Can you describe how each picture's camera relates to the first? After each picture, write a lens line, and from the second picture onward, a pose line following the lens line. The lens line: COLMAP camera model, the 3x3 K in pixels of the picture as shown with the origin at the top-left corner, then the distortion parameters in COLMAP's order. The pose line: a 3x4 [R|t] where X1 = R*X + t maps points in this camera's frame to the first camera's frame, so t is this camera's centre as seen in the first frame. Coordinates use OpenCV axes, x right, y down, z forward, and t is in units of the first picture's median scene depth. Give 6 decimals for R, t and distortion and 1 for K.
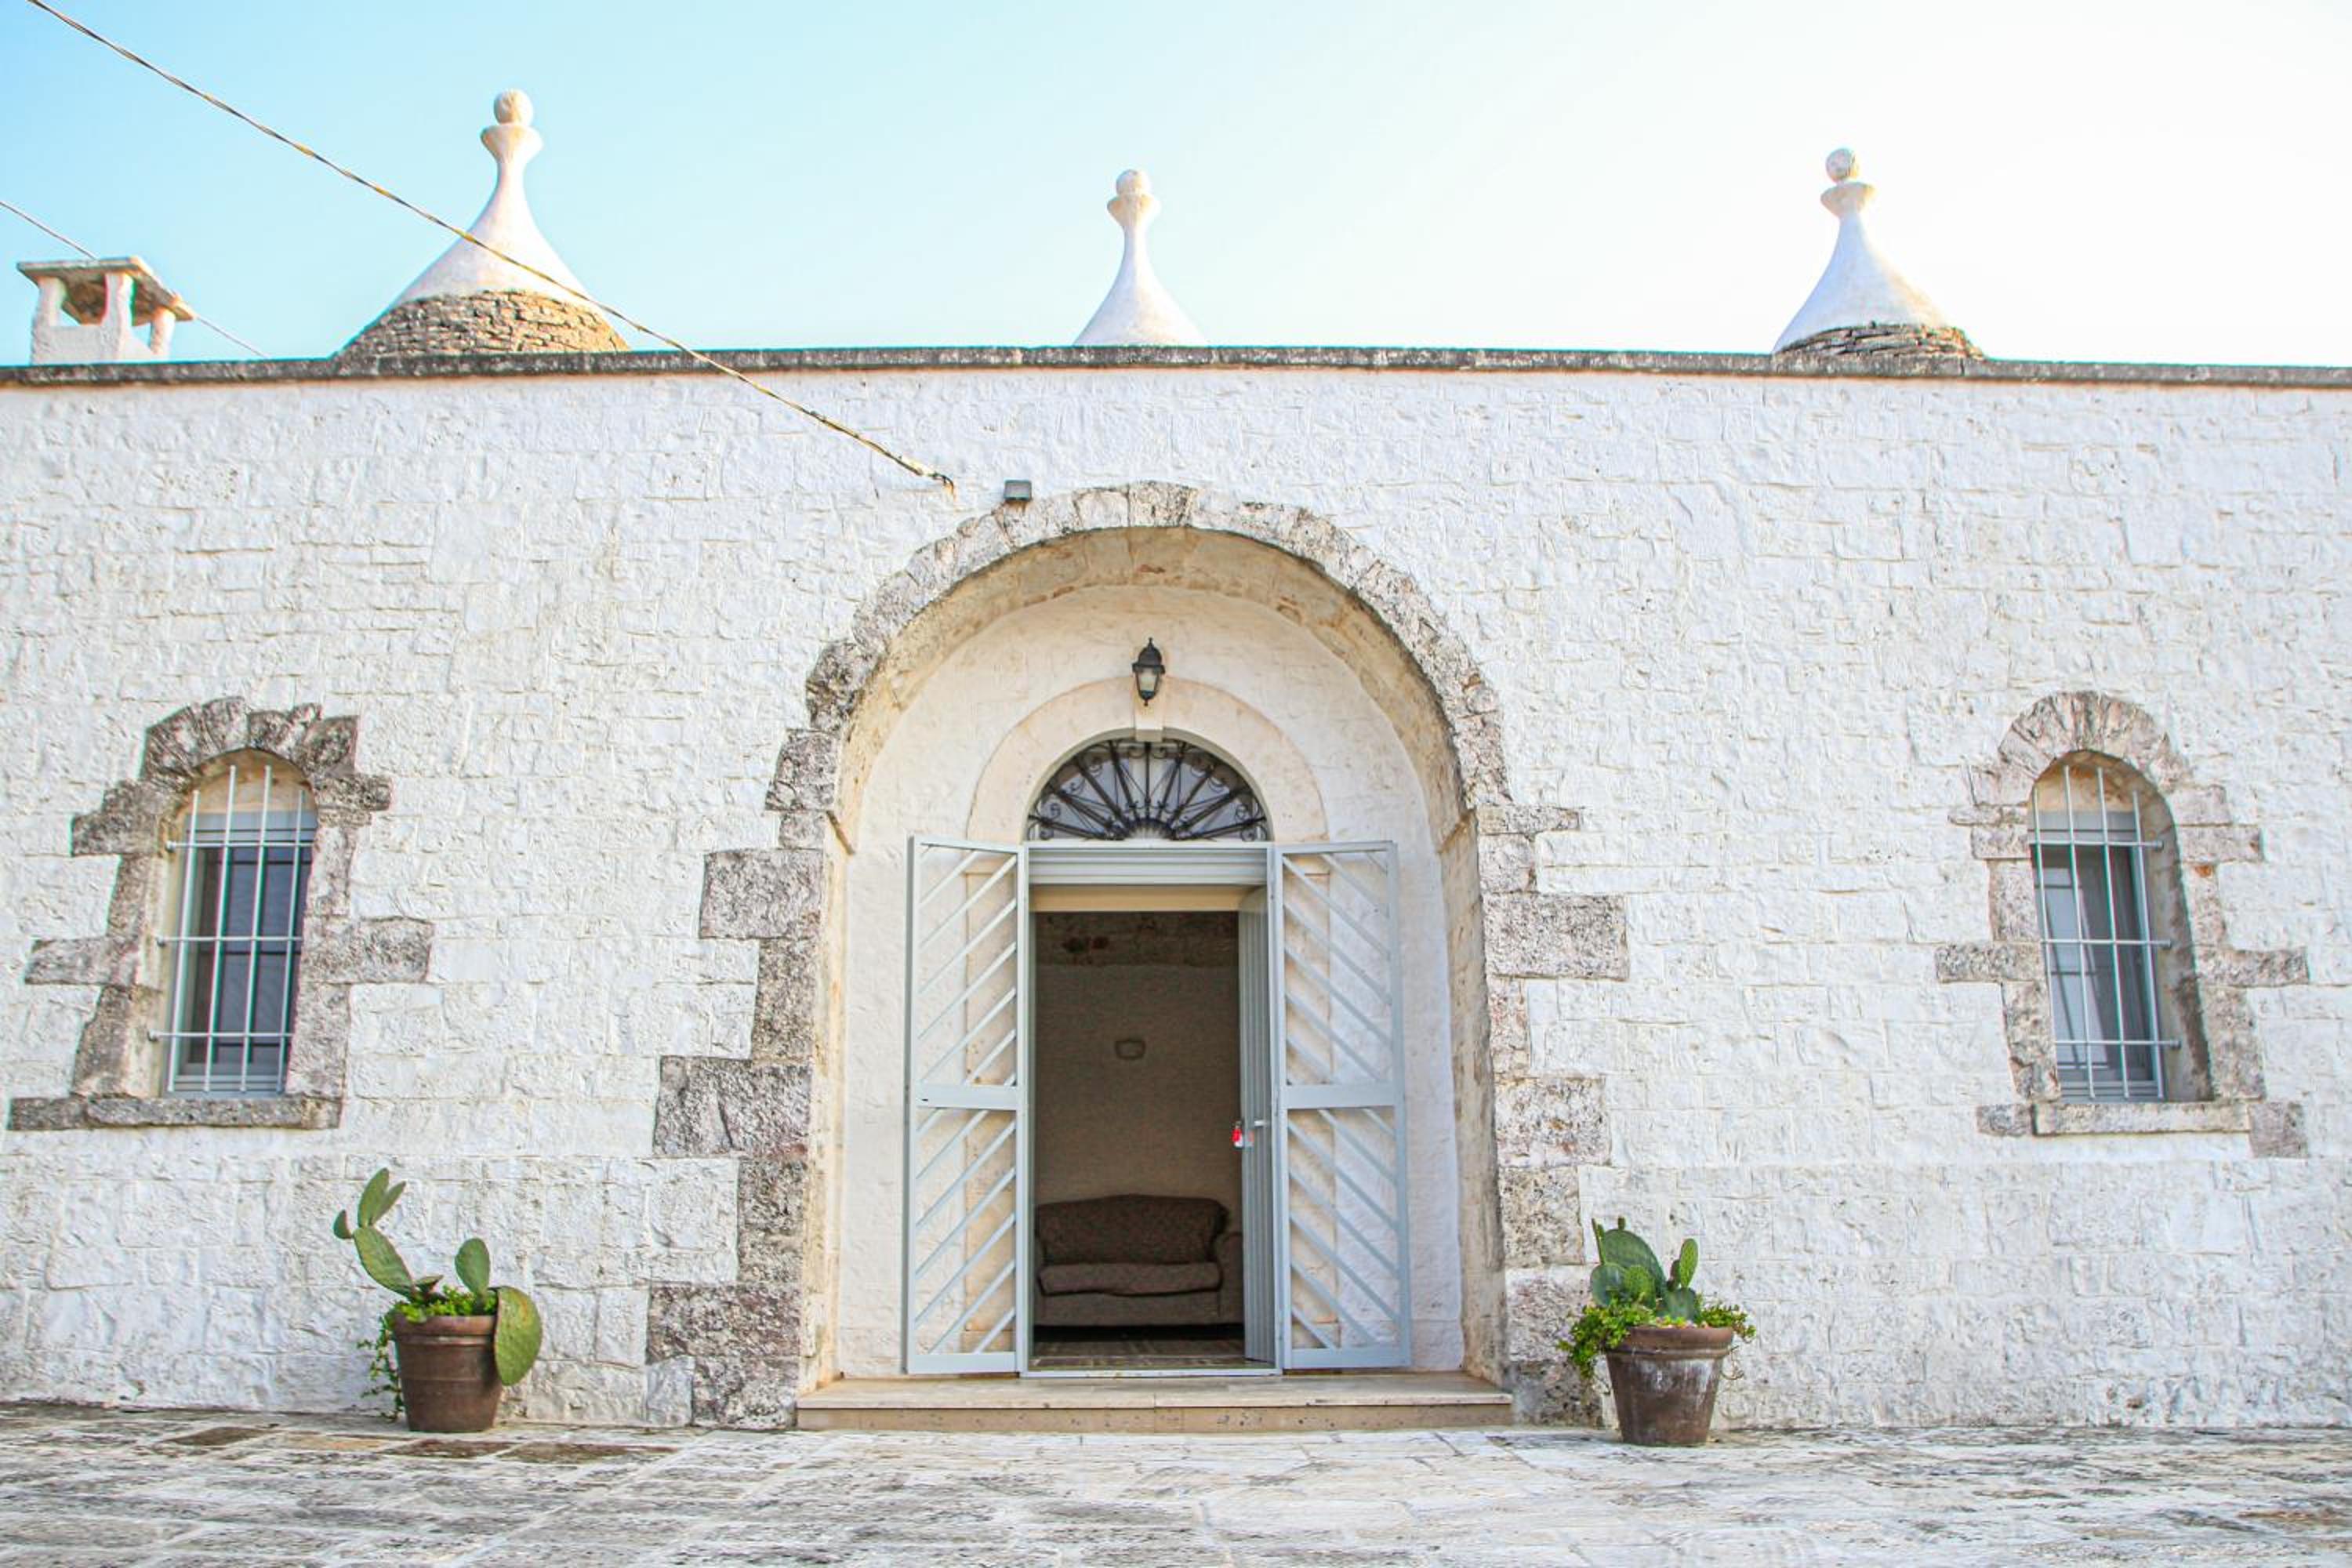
lens RADIAL K [[2101.8, 0, 1174.8], [0, 2101.8, 873.3], [0, 0, 1]] dist [-0.170379, 0.173335]
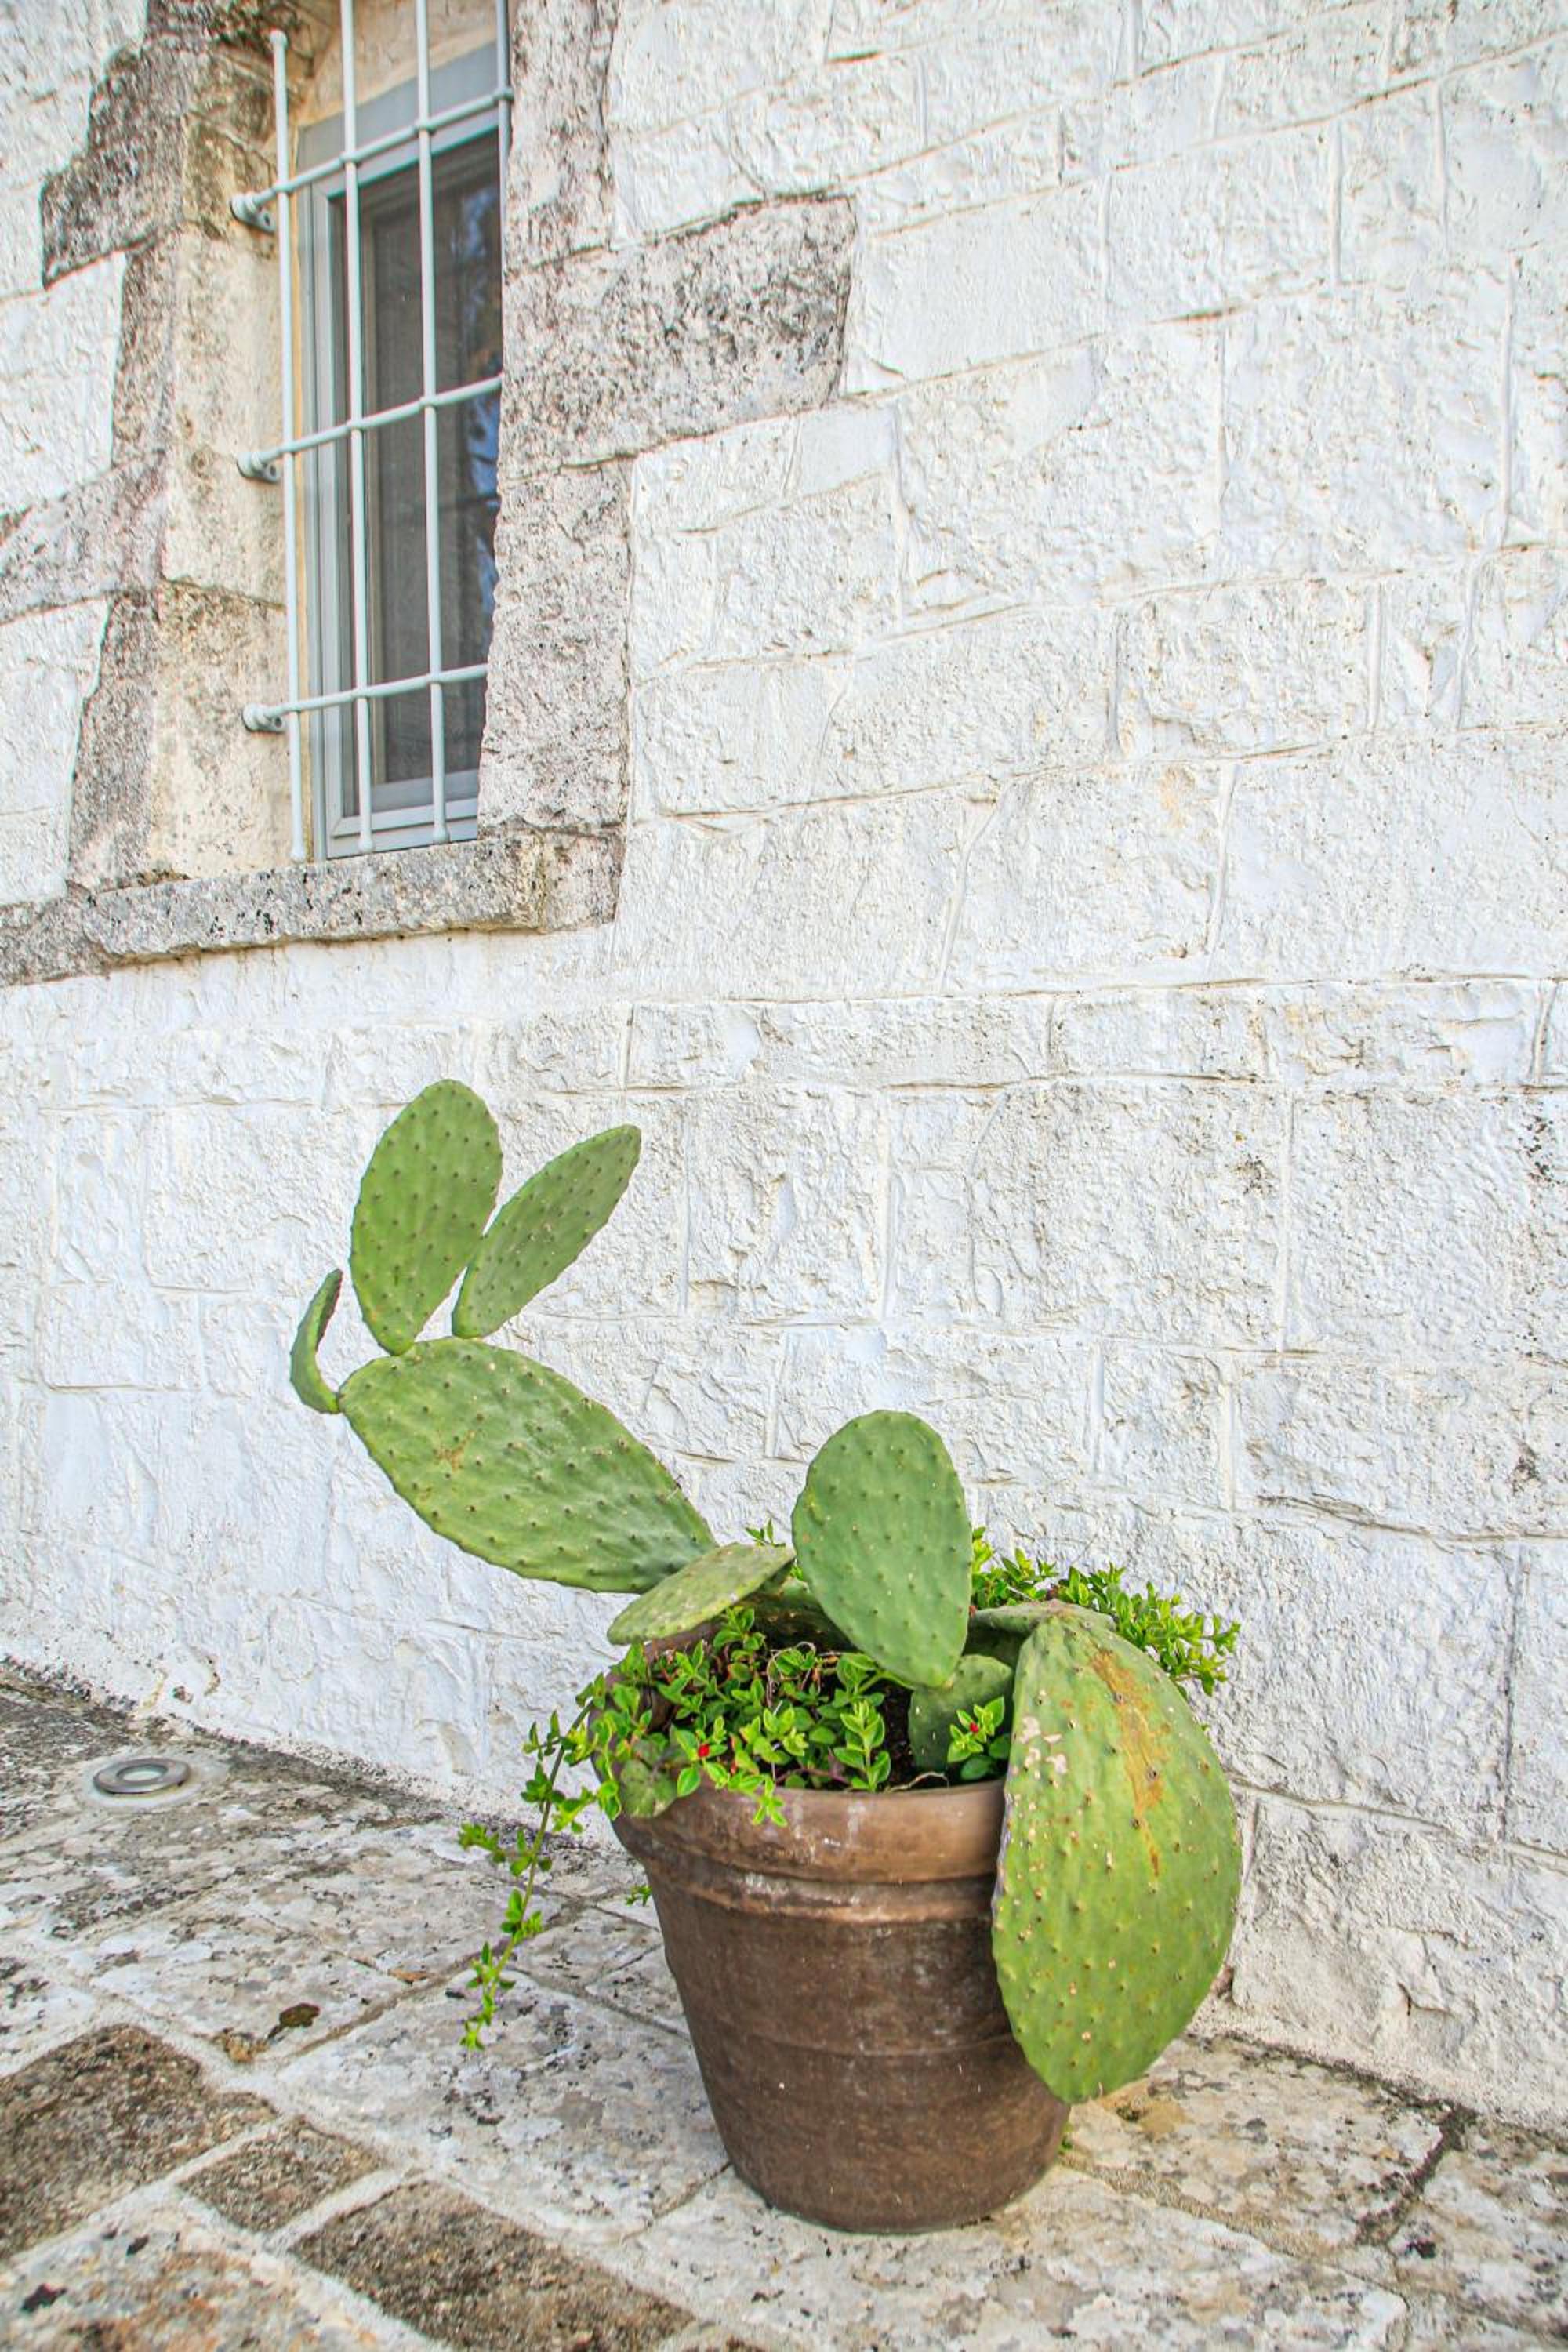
lens RADIAL K [[2005.5, 0, 784.0], [0, 2005.5, 1176.0], [0, 0, 1]] dist [-0.171039, 0.176648]
pose [[0.812843, 0.018882, -0.582177, -0.204895], [0.123520, 0.971156, 0.203959, 0.099209], [0.569236, -0.237697, 0.787065, 0.739012]]
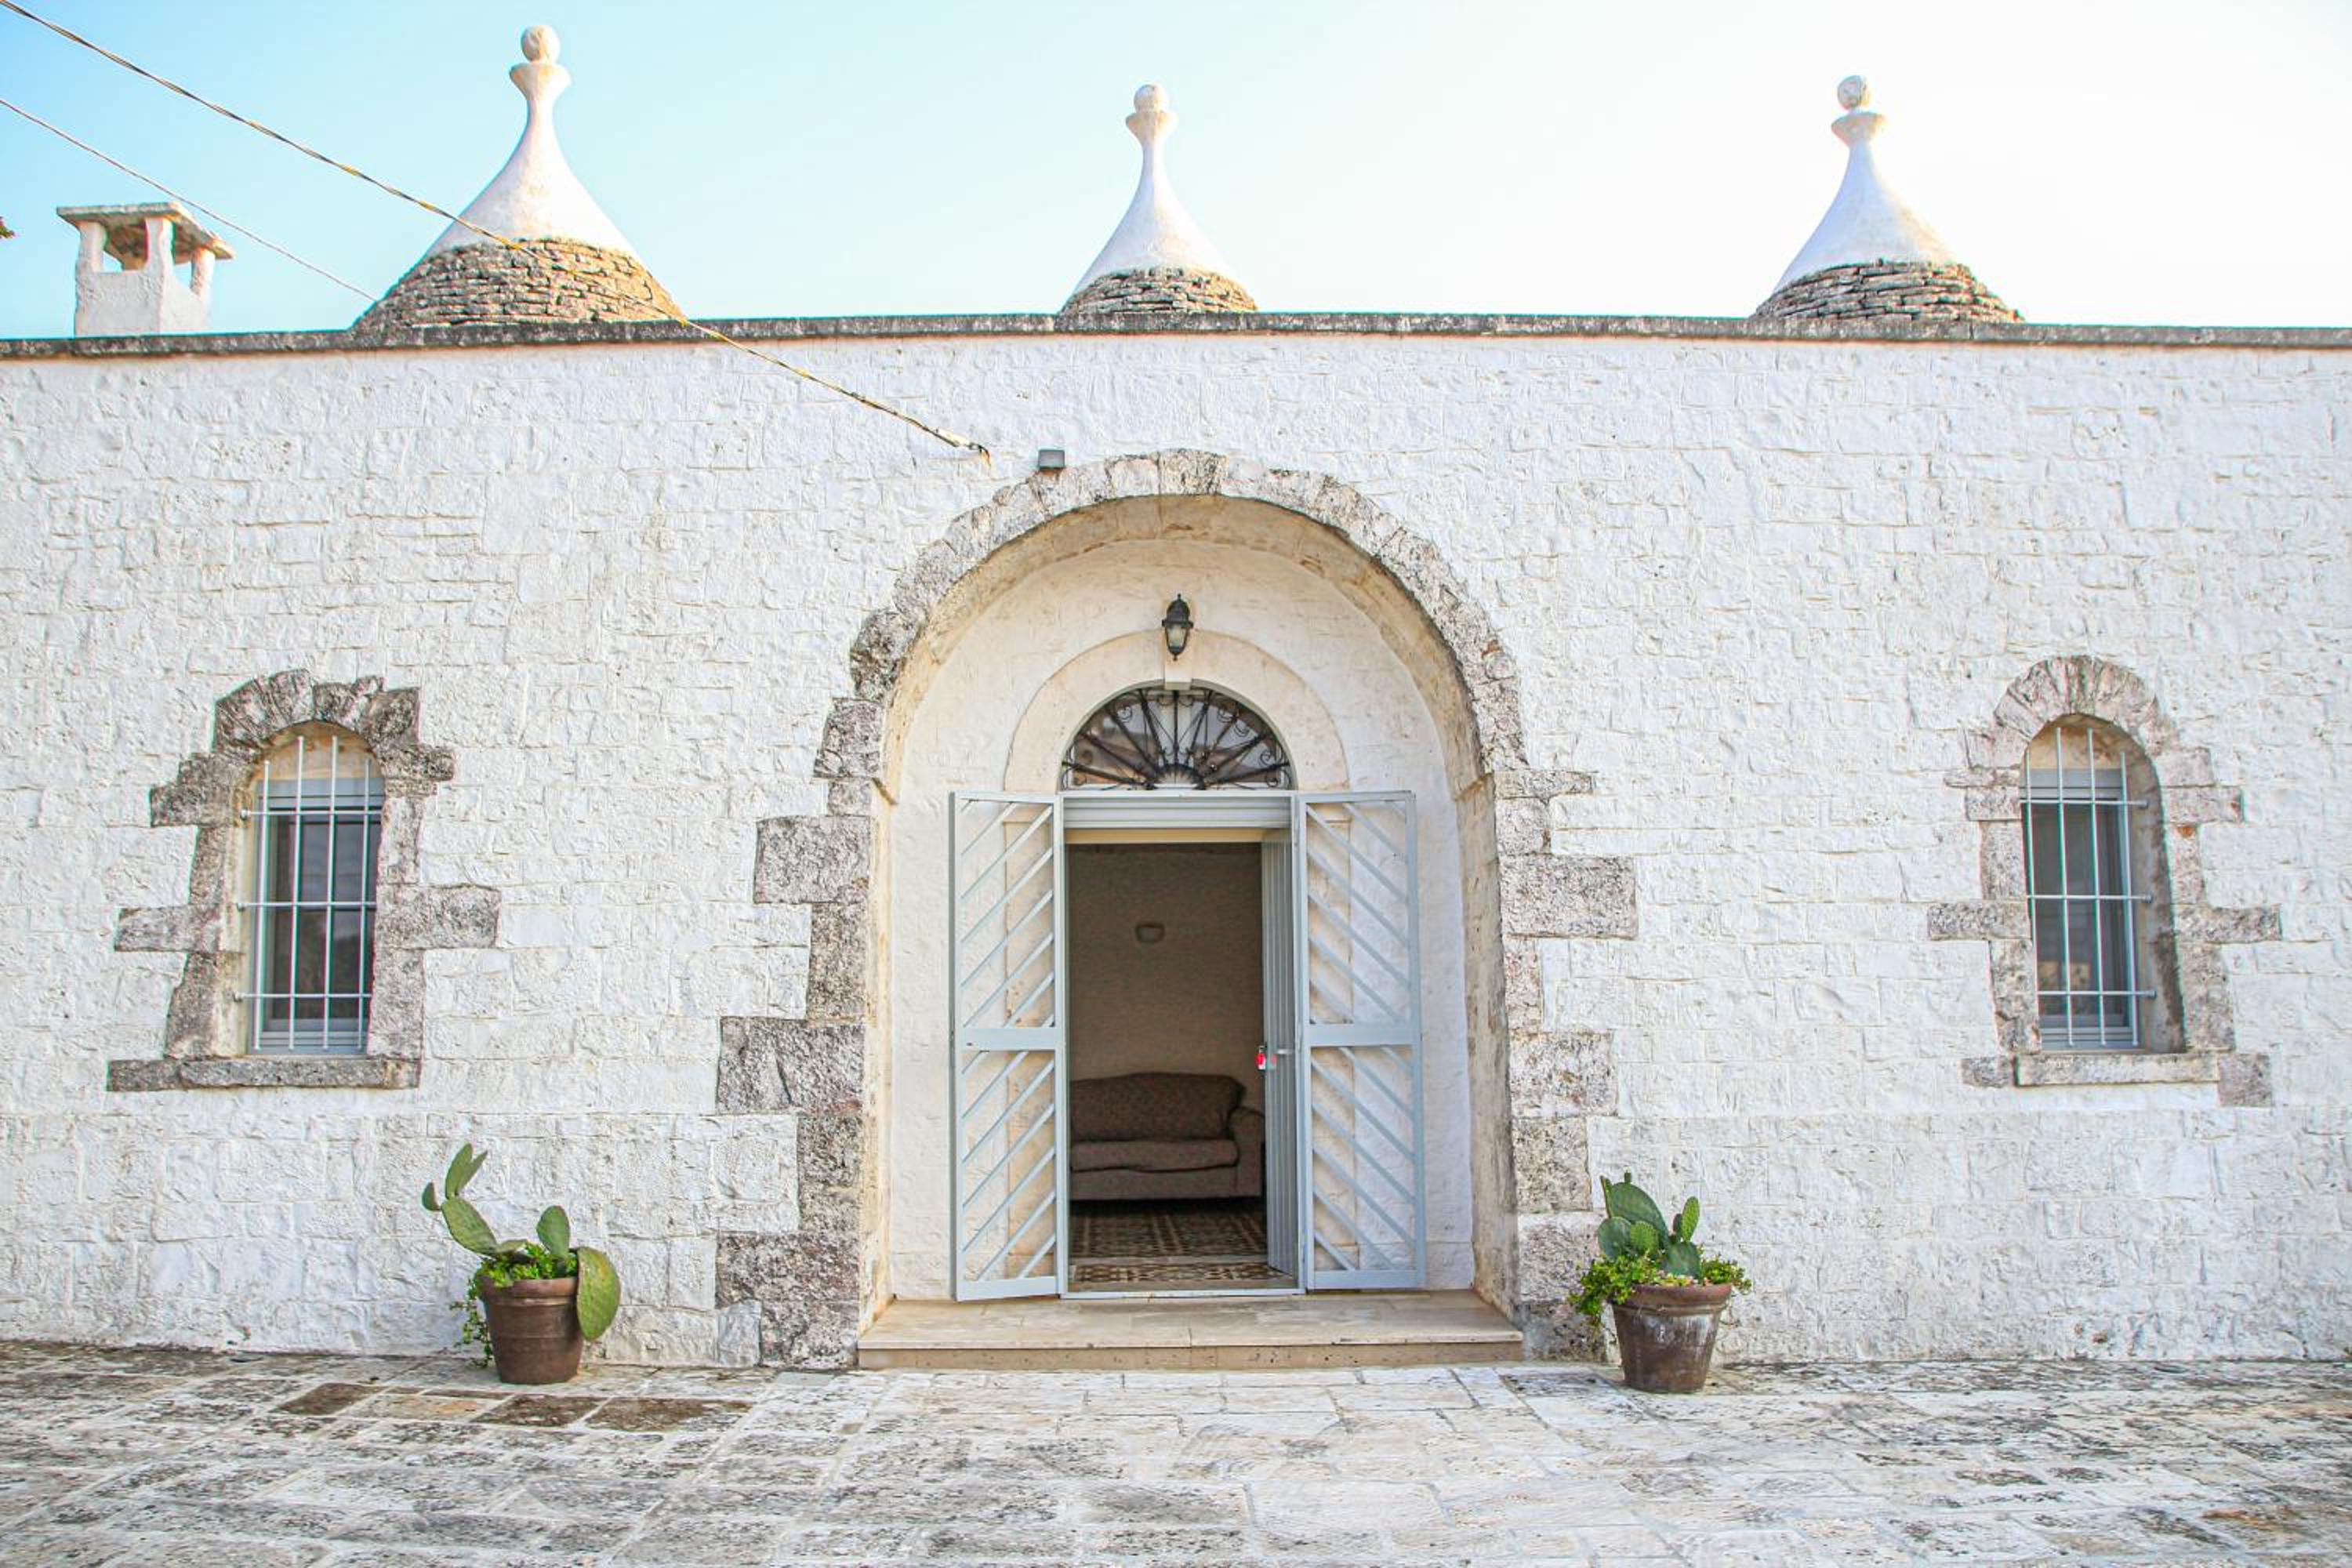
lens RADIAL K [[2005.5, 0, 1165.8], [0, 2005.5, 854.8], [0, 0, 1]] dist [-0.171039, 0.176648]
pose [[0.999993, -0.003221, -0.001983, -0.018297], [0.003408, 0.994643, 0.103310, -0.094789], [0.001639, -0.103316, 0.994647, 0.004217]]
